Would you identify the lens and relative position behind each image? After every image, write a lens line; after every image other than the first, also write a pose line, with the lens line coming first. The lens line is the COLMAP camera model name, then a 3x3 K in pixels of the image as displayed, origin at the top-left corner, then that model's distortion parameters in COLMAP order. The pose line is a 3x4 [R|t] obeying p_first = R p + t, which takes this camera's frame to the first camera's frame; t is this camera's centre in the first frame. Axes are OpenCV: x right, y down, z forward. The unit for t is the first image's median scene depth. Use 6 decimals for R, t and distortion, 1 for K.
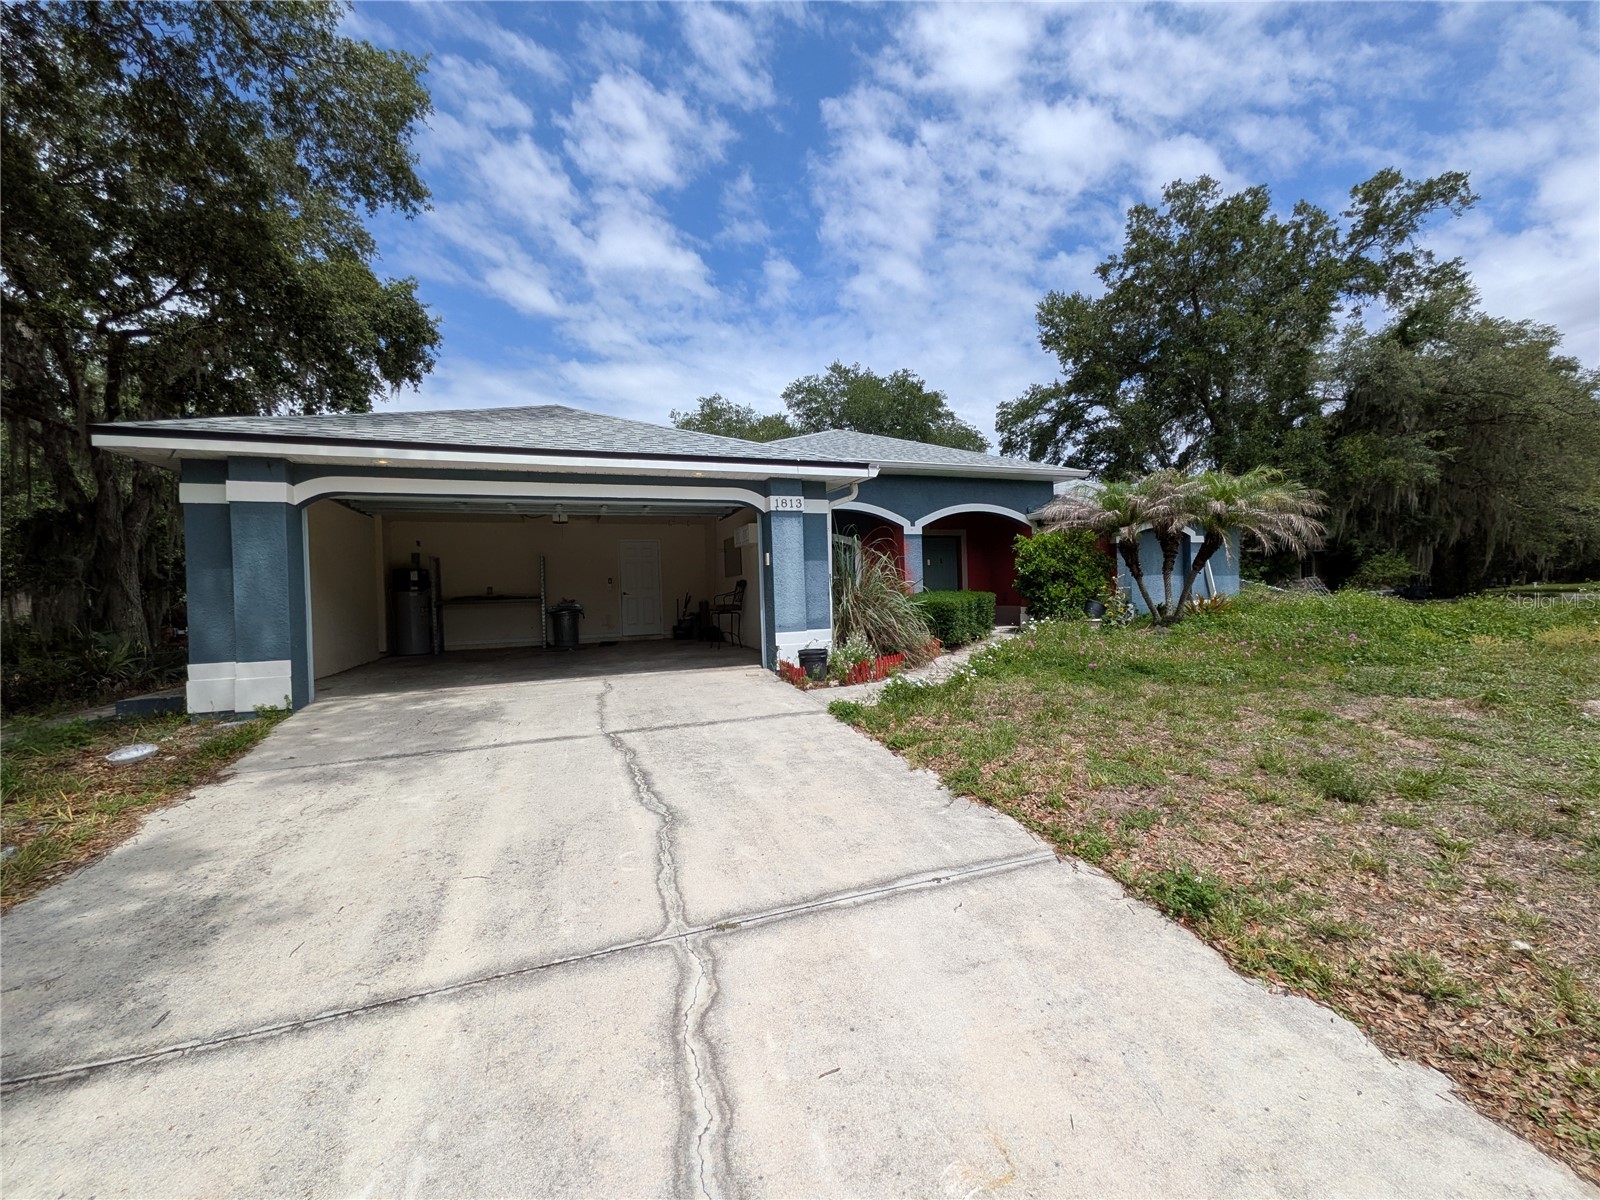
lens RADIAL K [[631.0, 0, 798.8], [0, 631.0, 600.2], [0, 0, 1]] dist [0.001450, -0.001477]
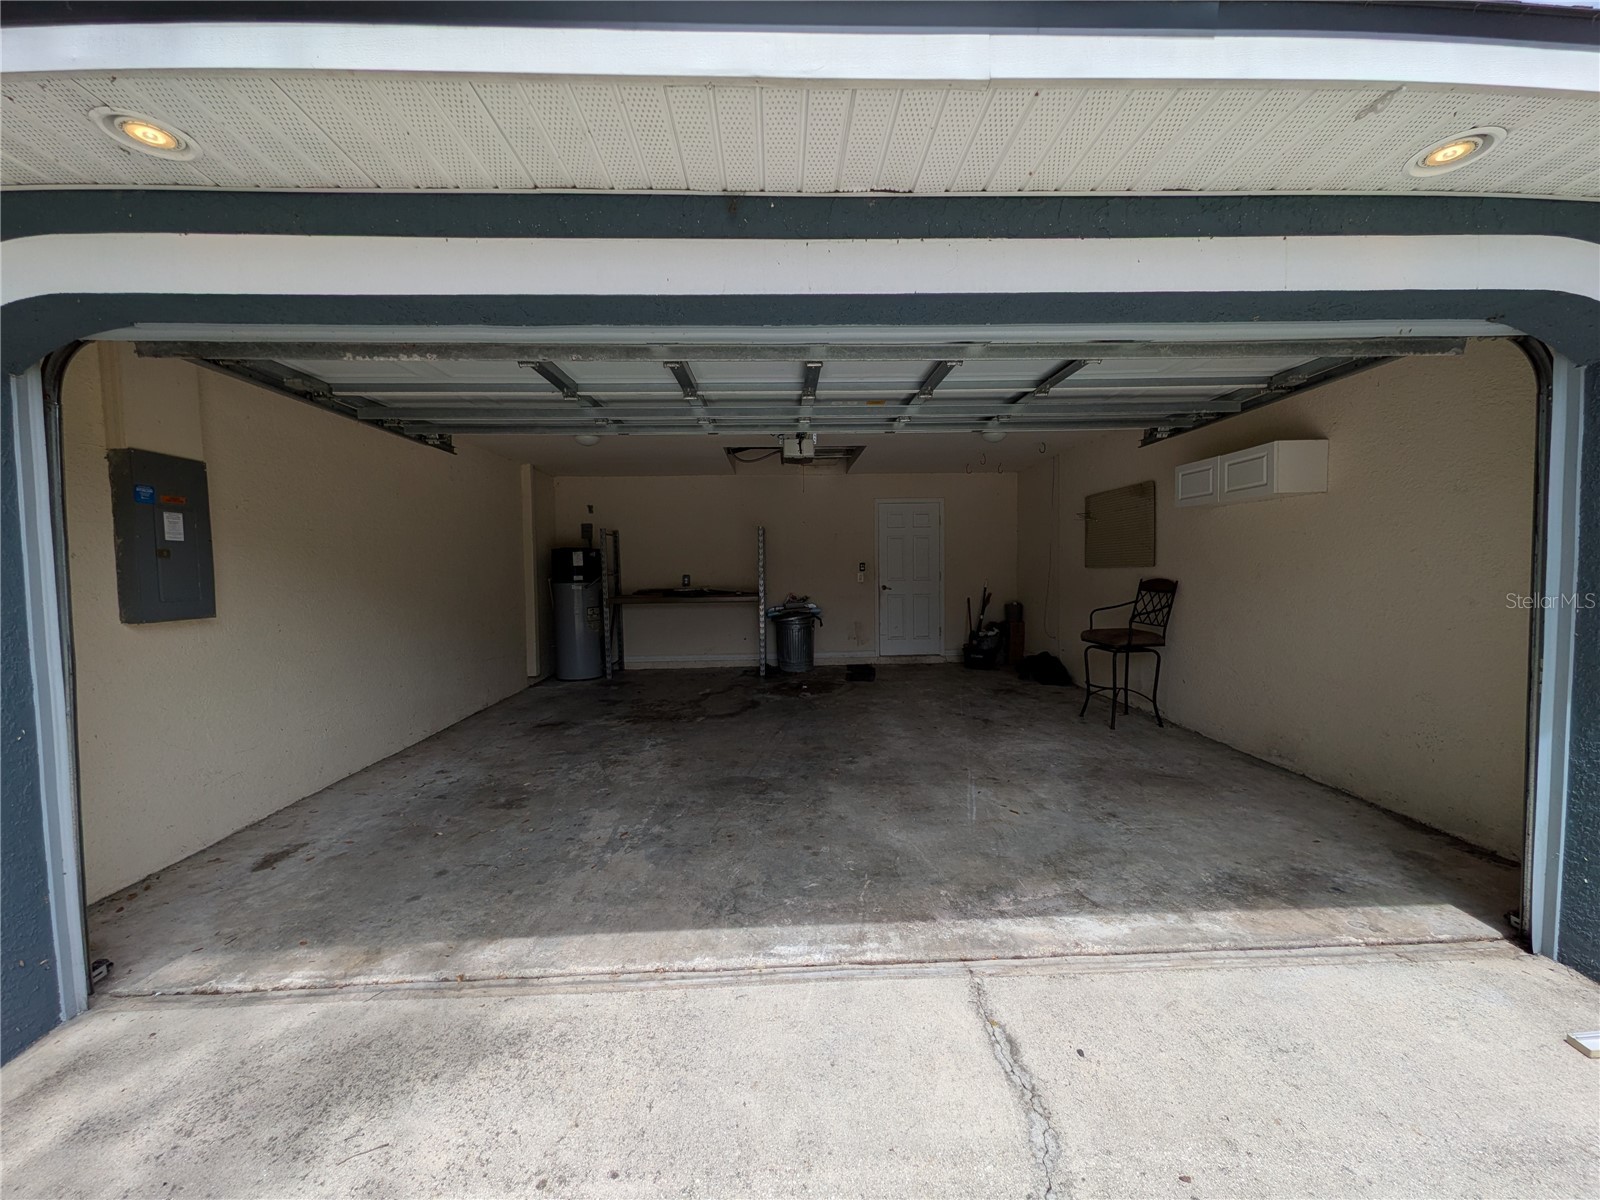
lens RADIAL K [[631.0, 0, 796.8], [0, 631.0, 597.4], [0, 0, 1]] dist [0.001450, -0.001477]
pose [[0.949875, 0.031208, -0.311068, -0.177163], [-0.017812, 0.998791, 0.045812, -0.030224], [0.312122, -0.037975, 0.949283, 0.414743]]
